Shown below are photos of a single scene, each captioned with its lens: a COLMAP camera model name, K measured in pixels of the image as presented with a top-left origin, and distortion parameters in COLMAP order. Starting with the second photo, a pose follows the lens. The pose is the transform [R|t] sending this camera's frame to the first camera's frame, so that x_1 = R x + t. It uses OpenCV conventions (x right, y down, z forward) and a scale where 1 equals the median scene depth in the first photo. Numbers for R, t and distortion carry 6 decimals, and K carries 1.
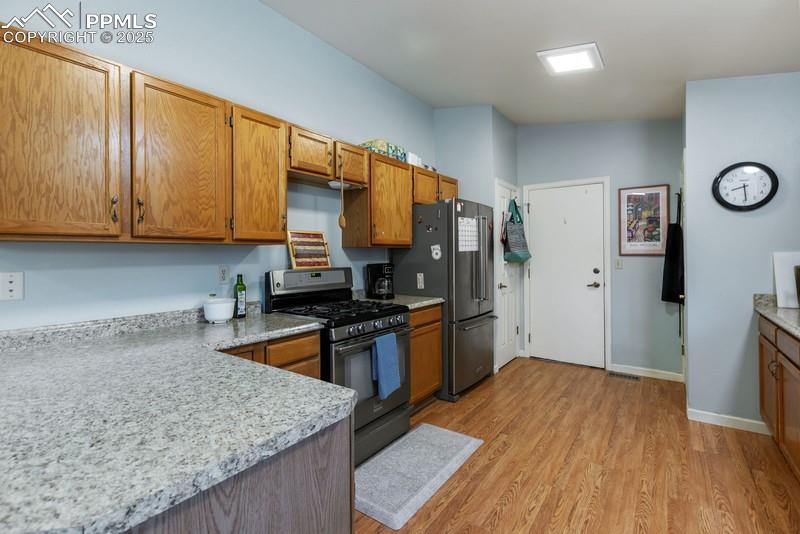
lens RADIAL K [[369.6, 0, 388.1], [0, 369.6, 253.1], [0, 0, 1]] dist [0.006861, -0.000036]
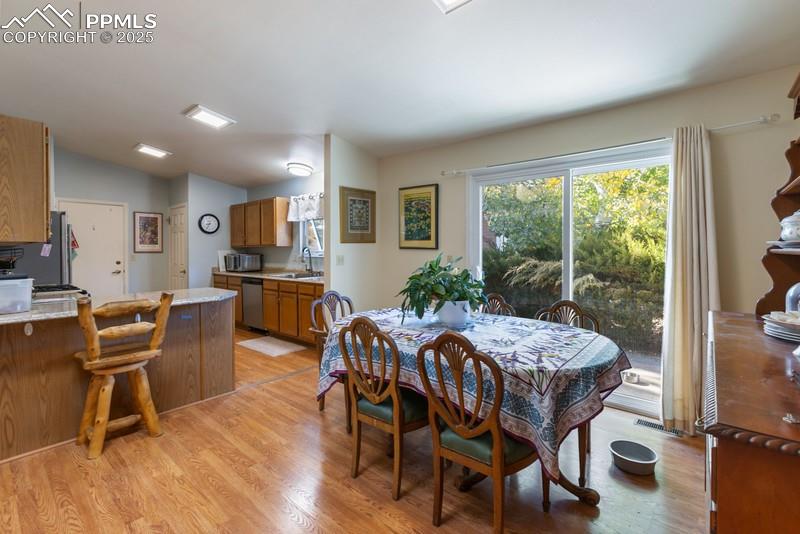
lens RADIAL K [[365.3, 0, 408.6], [0, 365.3, 251.8], [0, 0, 1]] dist [0.003516, -0.000578]
pose [[0.079136, -0.001249, 0.996863, -2.004840], [0.000638, 0.999999, 0.001203, 0.004810], [-0.996864, 0.000541, 0.079137, -0.747129]]
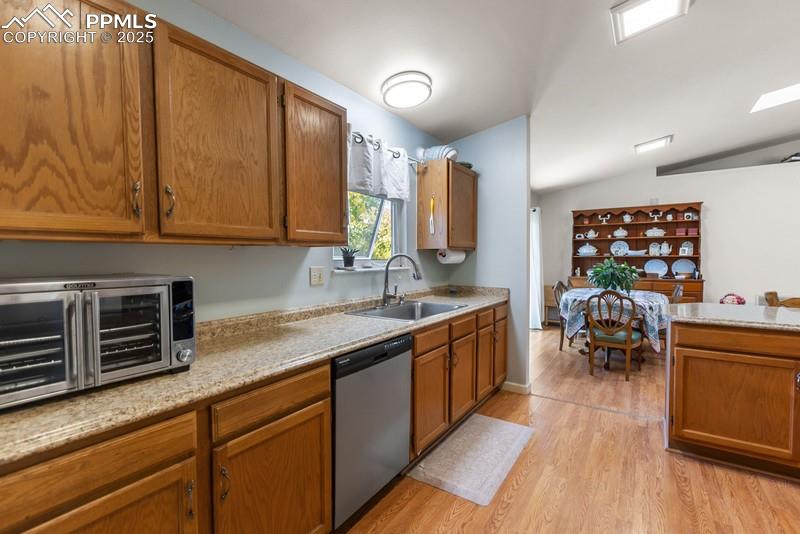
lens RADIAL K [[365.3, 0, 394.0], [0, 365.3, 267.1], [0, 0, 1]] dist [0.003516, -0.000578]
pose [[-0.999675, 0.008905, -0.023867, 0.946320], [0.008292, 0.999637, 0.025651, -0.000416], [0.024086, 0.025445, -0.999386, 1.794549]]
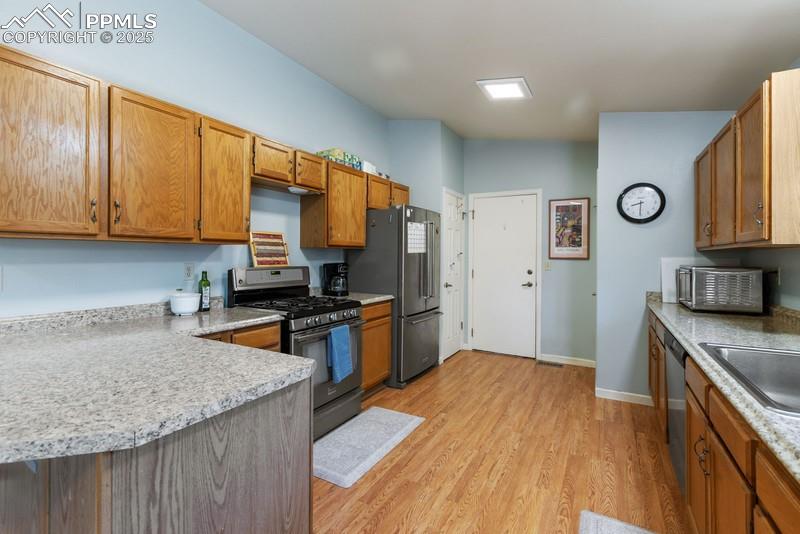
lens RADIAL K [[365.3, 0, 395.2], [0, 365.3, 257.3], [0, 0, 1]] dist [0.003516, -0.000578]
pose [[0.990261, 0.013361, 0.138583, 0.002740], [-0.014612, 0.999861, 0.008018, -0.000173], [-0.138456, -0.009965, 0.990318, -0.103368]]
